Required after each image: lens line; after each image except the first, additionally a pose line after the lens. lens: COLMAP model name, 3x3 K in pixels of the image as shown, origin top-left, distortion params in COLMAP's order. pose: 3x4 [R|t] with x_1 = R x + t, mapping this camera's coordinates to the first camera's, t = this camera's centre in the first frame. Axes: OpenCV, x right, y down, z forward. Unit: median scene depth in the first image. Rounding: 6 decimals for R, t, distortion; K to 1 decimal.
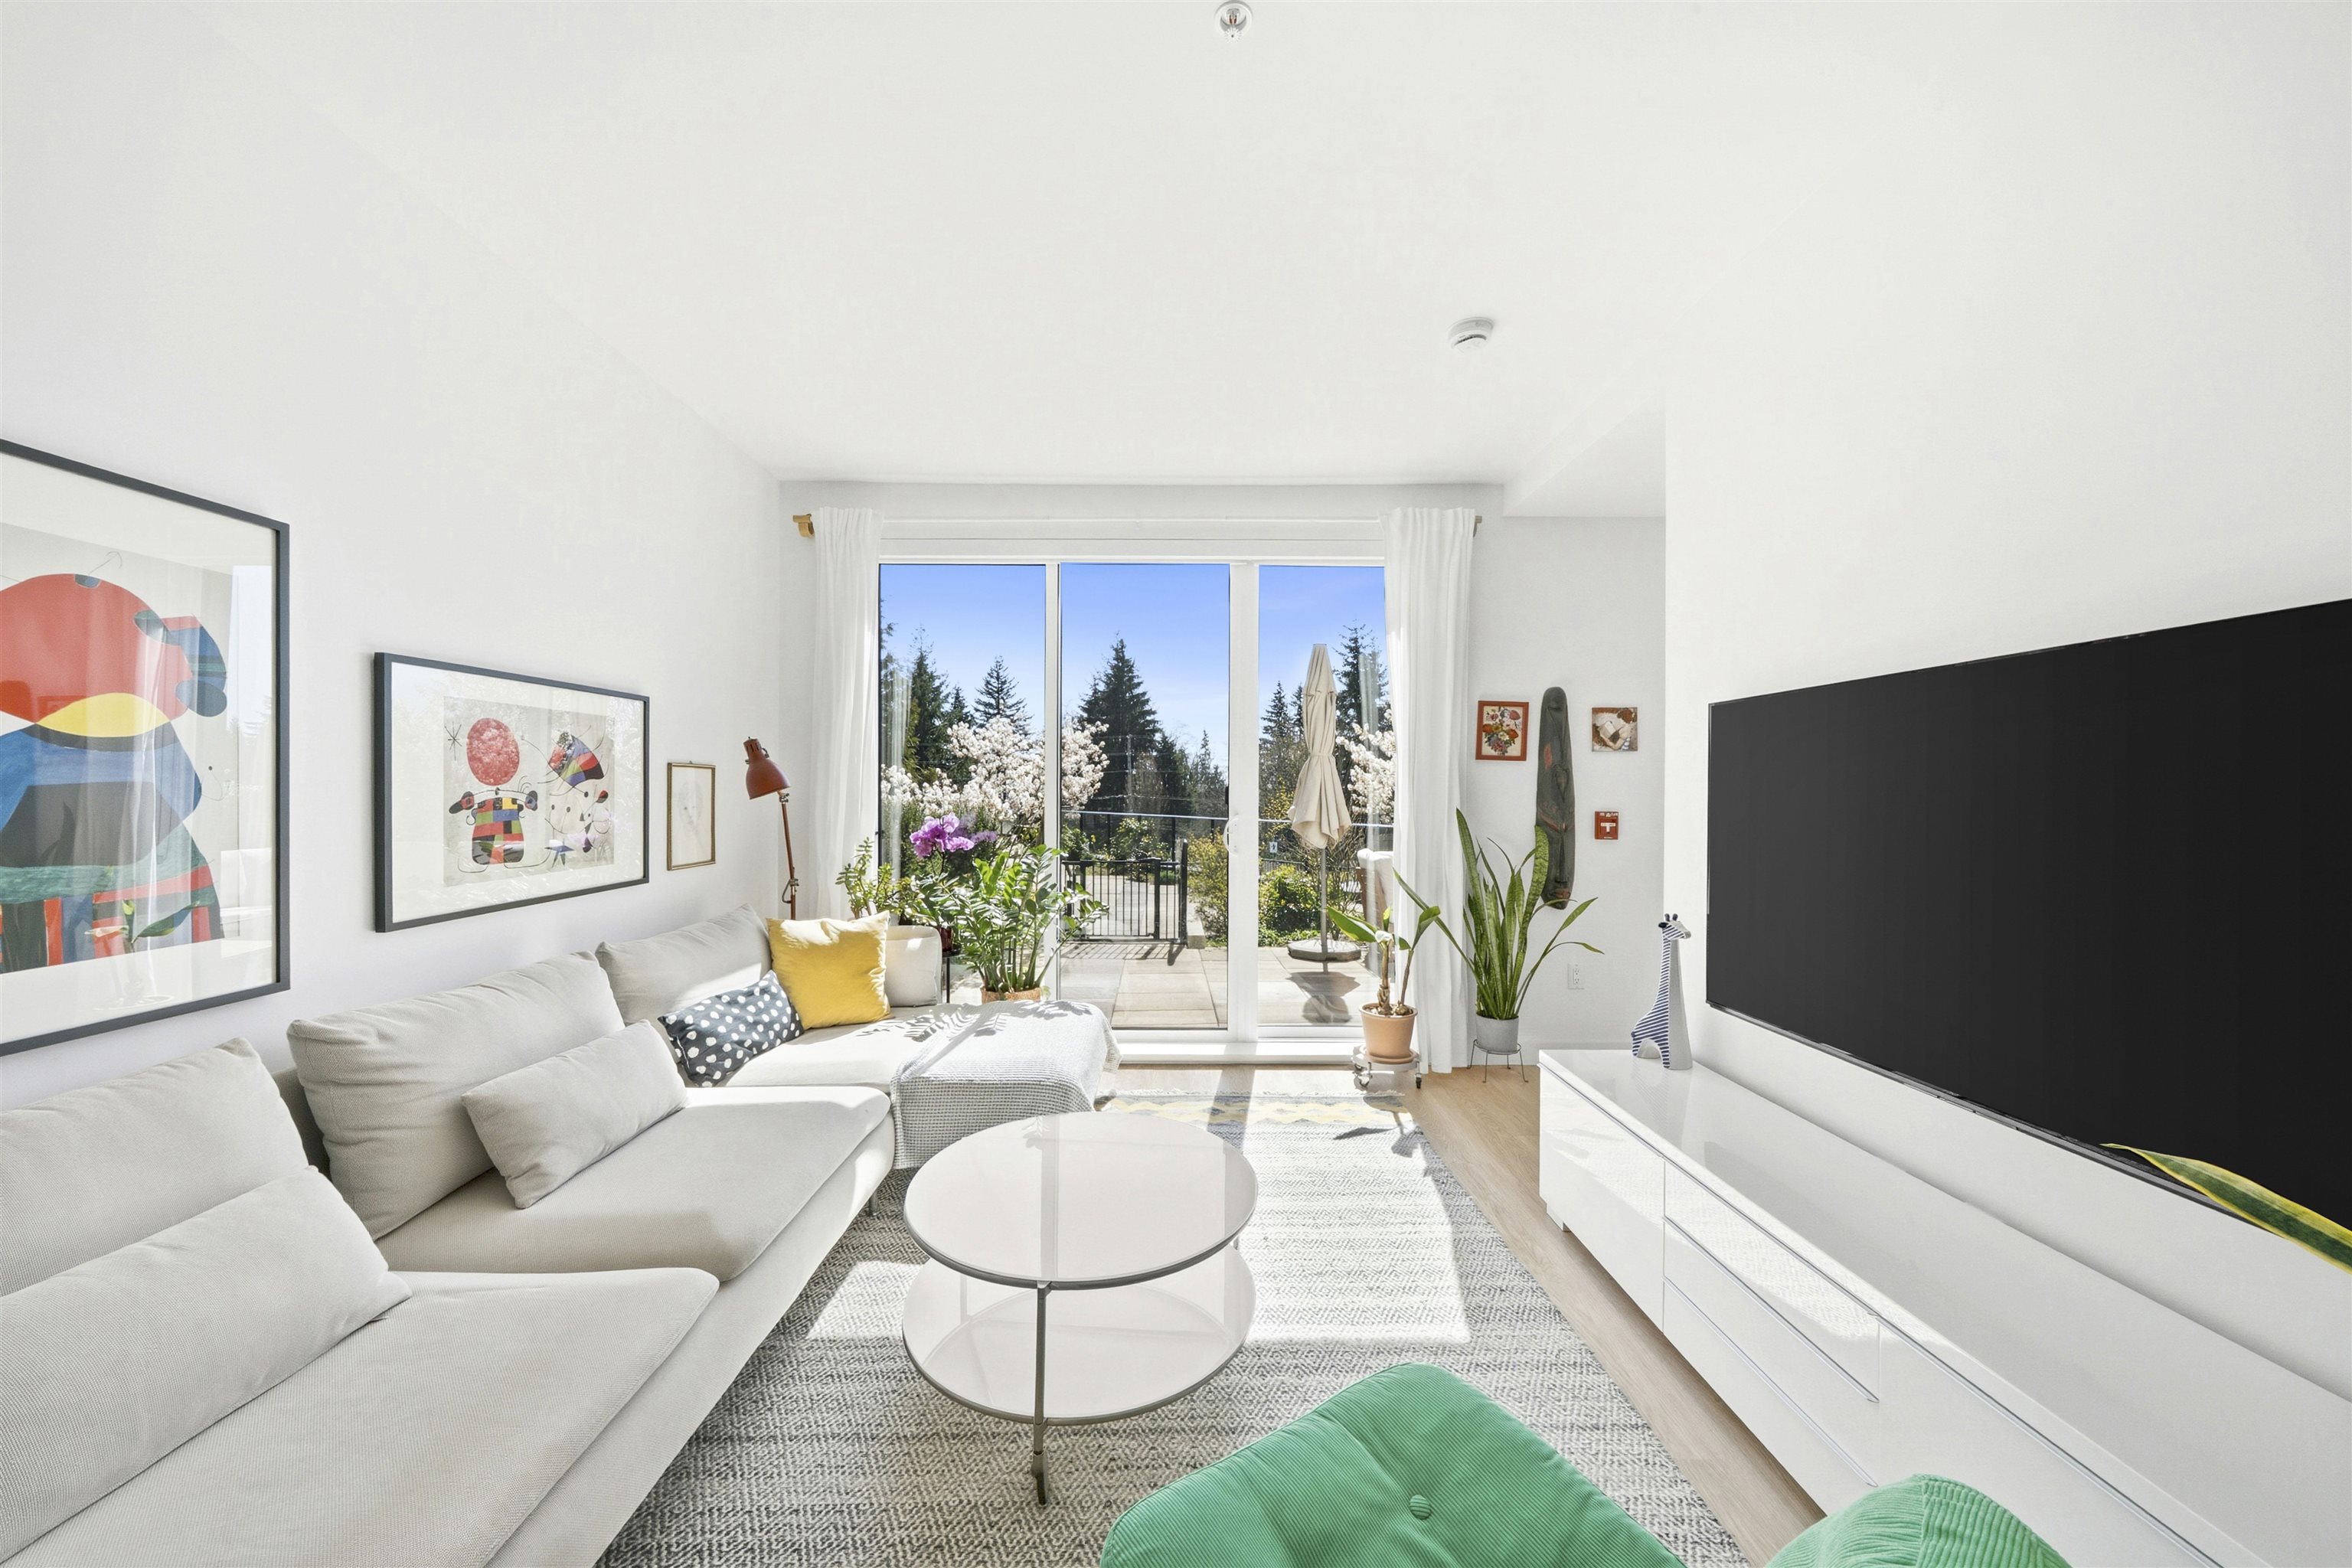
lens RADIAL K [[817.2, 0, 1172.7], [0, 817.2, 792.6], [0, 0, 1]] dist [-0.005531, 0.000227]
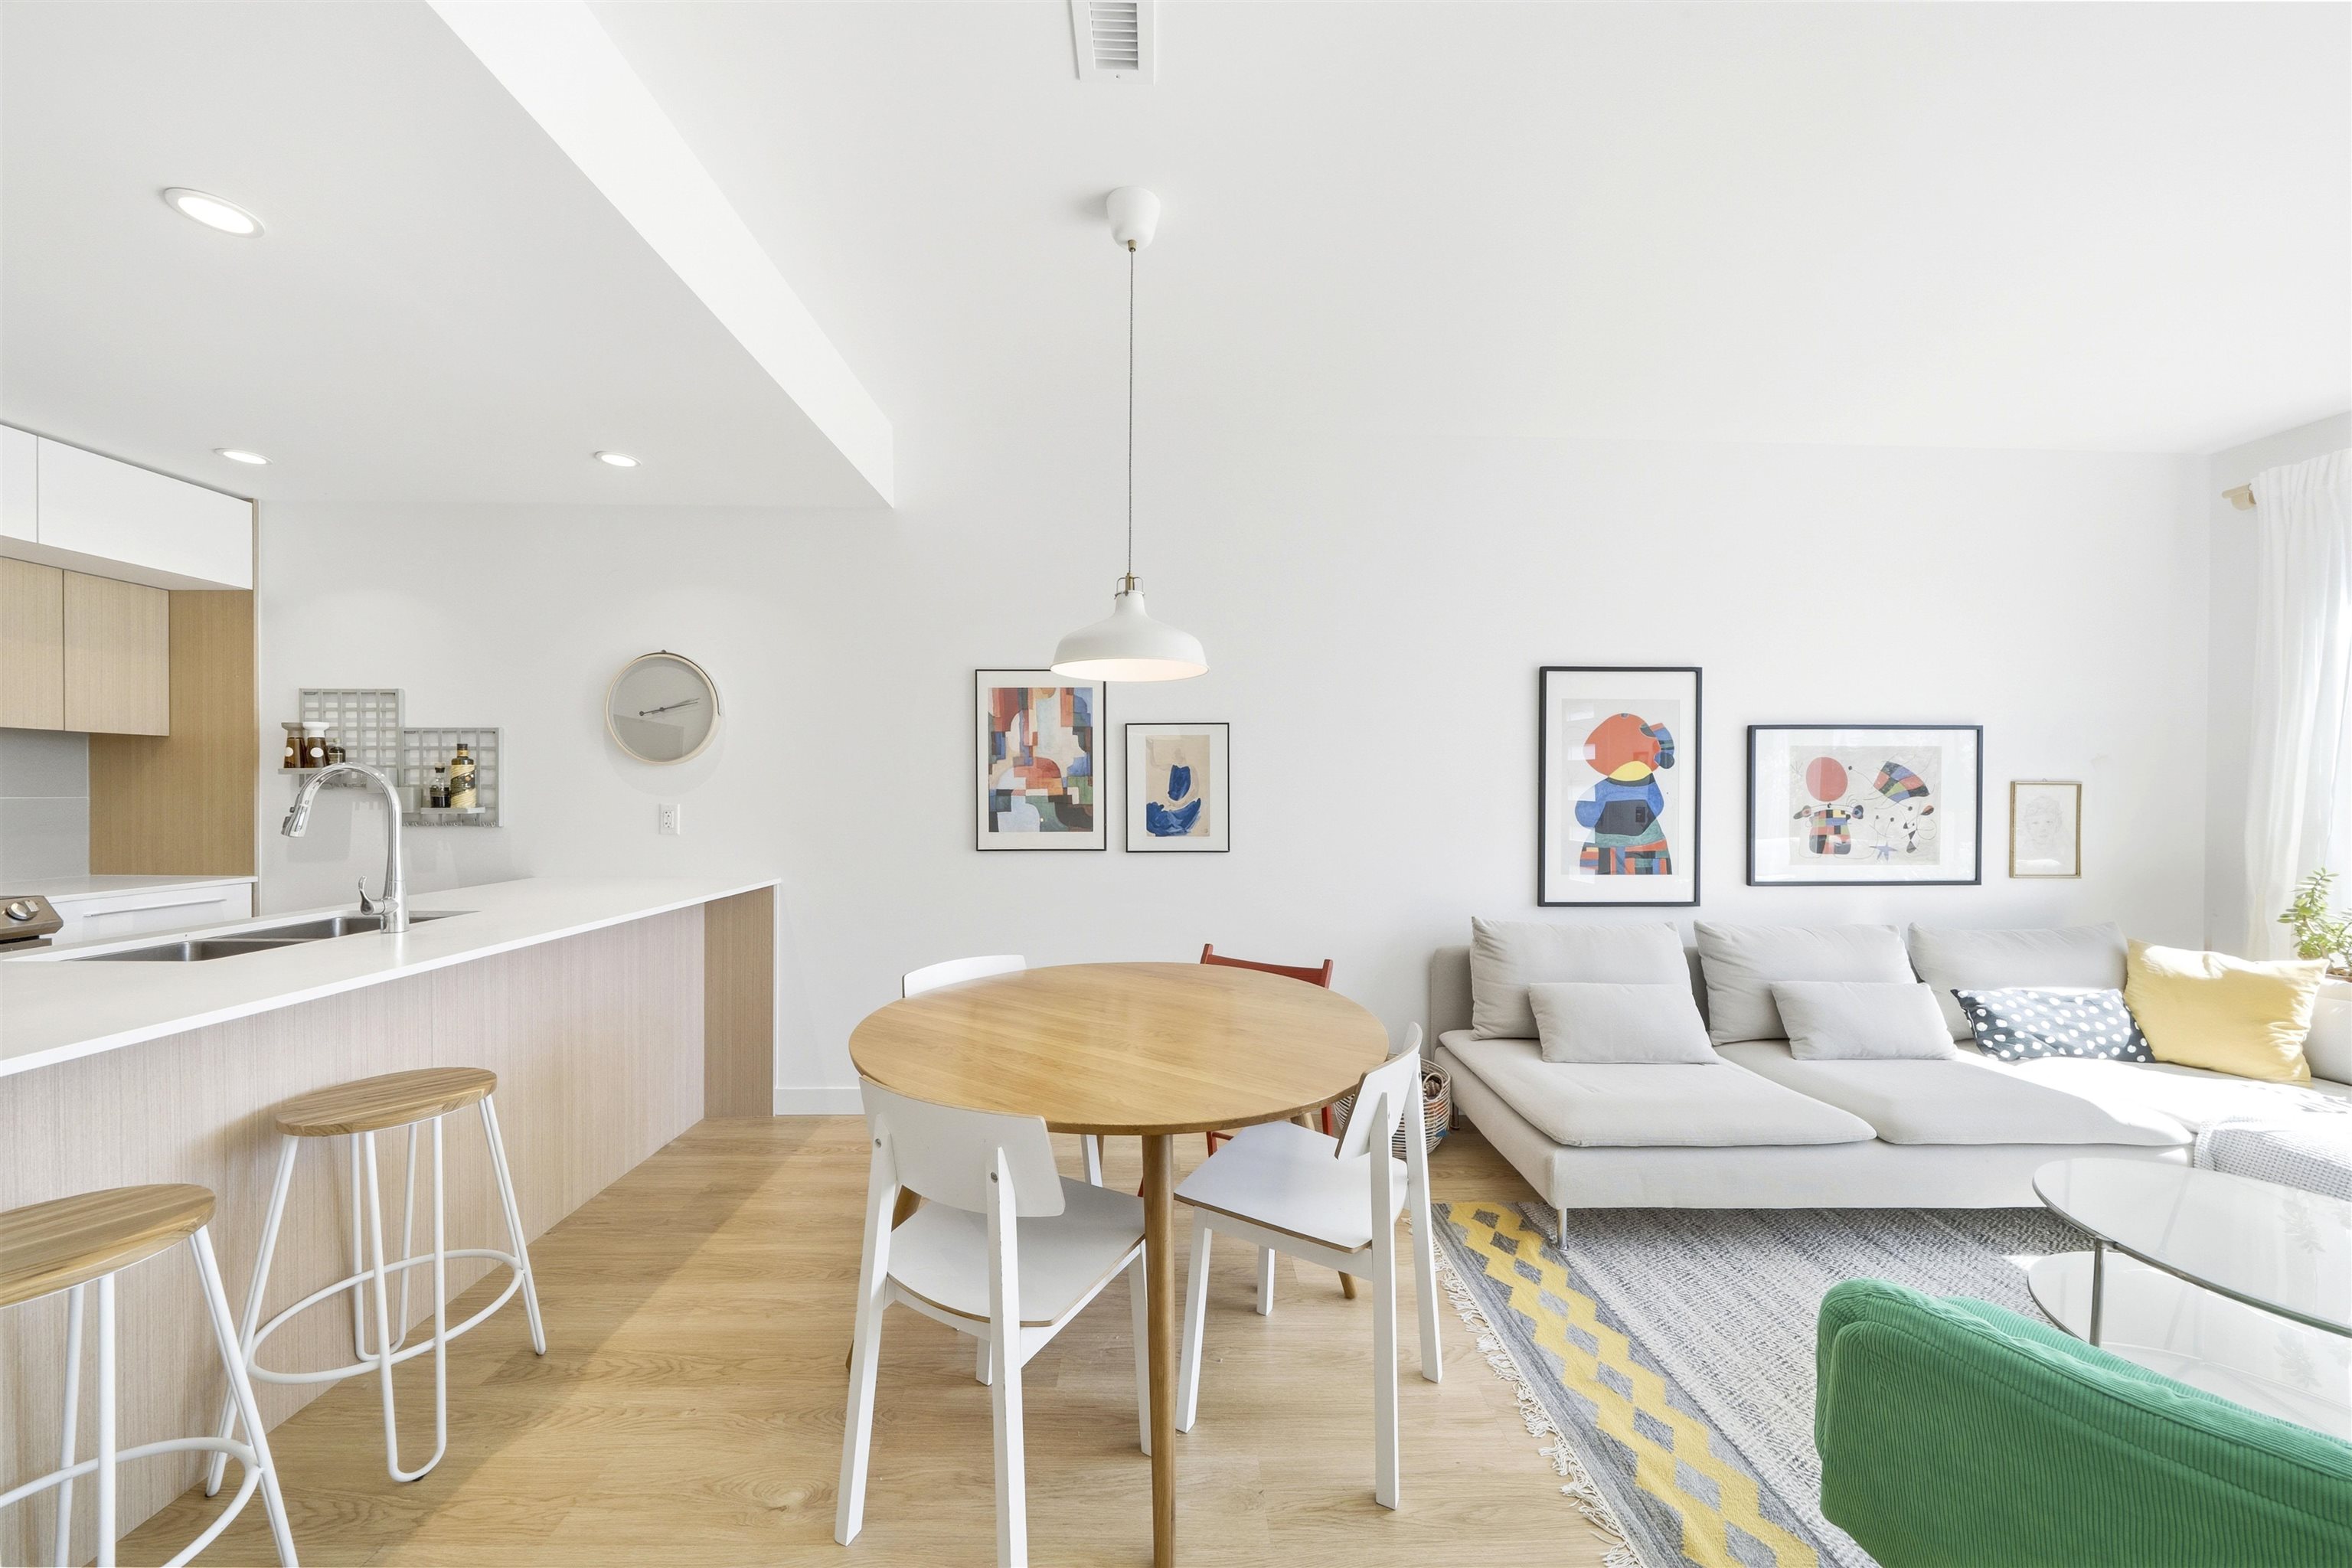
lens RADIAL K [[804.7, 0, 1177.1], [0, 804.7, 792.5], [0, 0, 1]] dist [-0.007909, 0.000333]
pose [[0.018672, 0.003086, -0.999821, 0.378163], [-0.009302, 0.999952, 0.002912, -0.011306], [0.999782, 0.009246, 0.018700, -0.137280]]
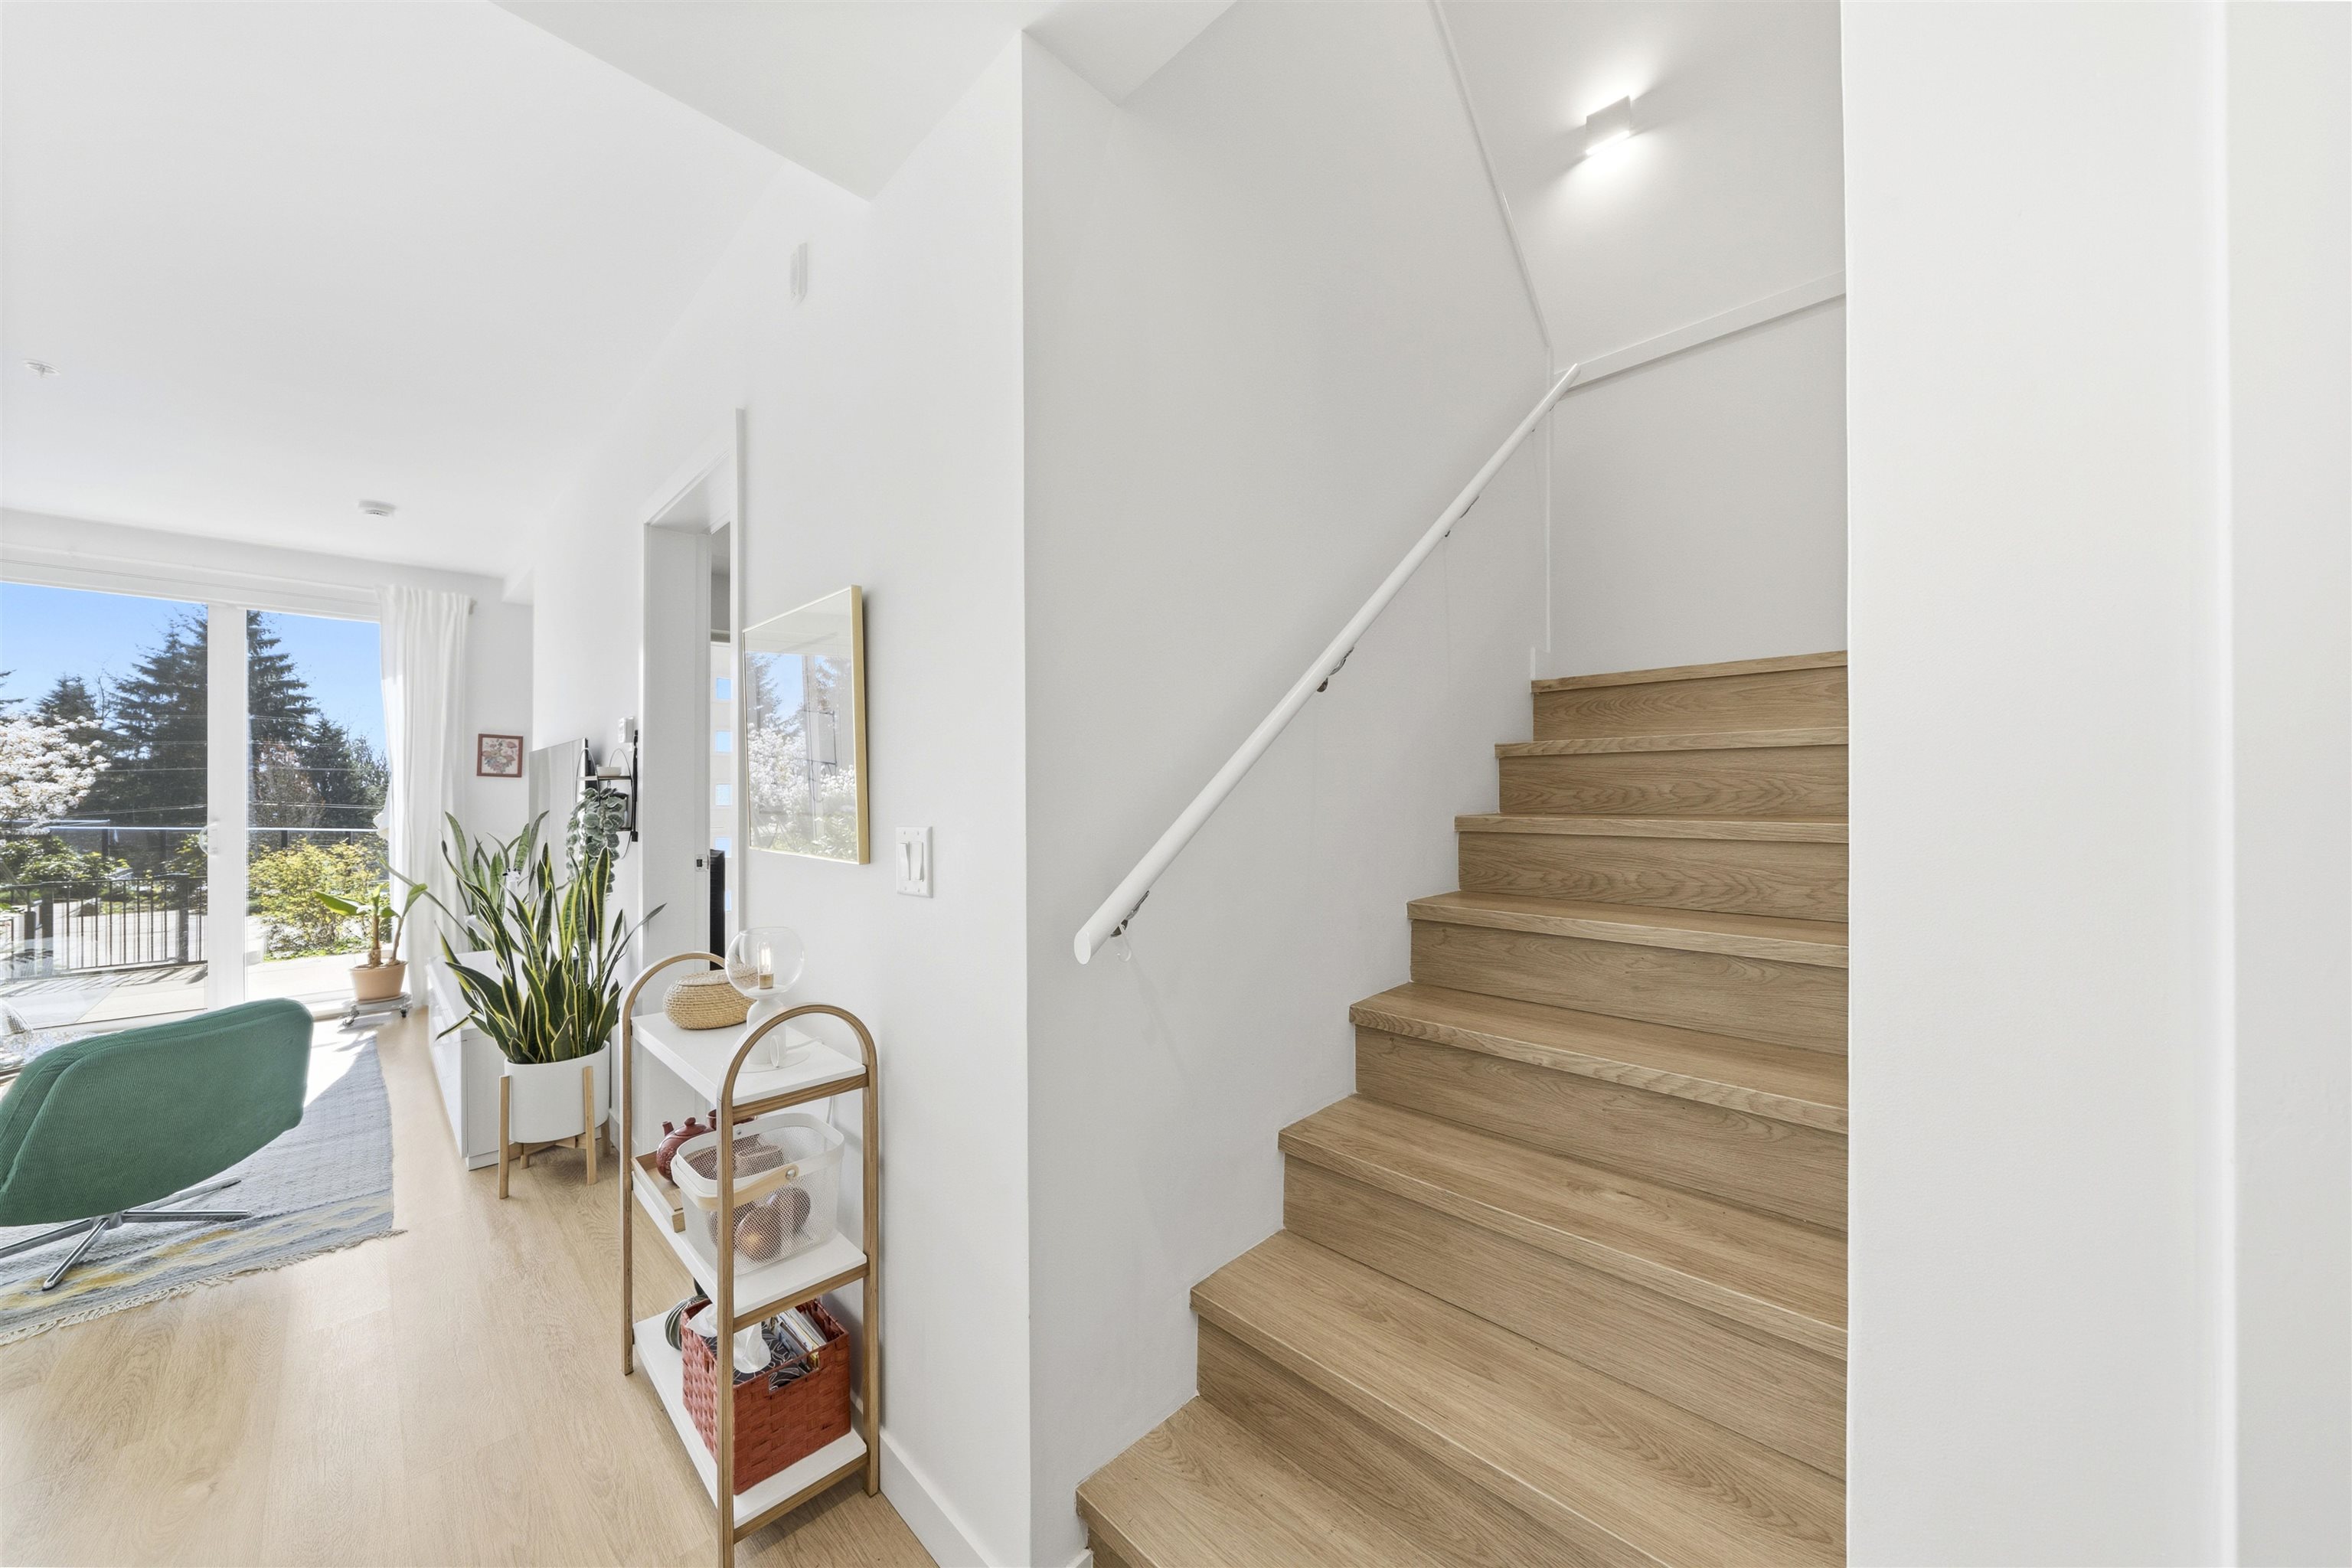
lens RADIAL K [[817.2, 0, 1172.7], [0, 817.2, 792.6], [0, 0, 1]] dist [-0.005531, 0.000227]
pose [[0.704130, -0.003302, 0.710064, 0.236298], [0.005837, 0.999982, -0.001137, -0.004371], [-0.710047, 0.004945, 0.704137, -0.846153]]
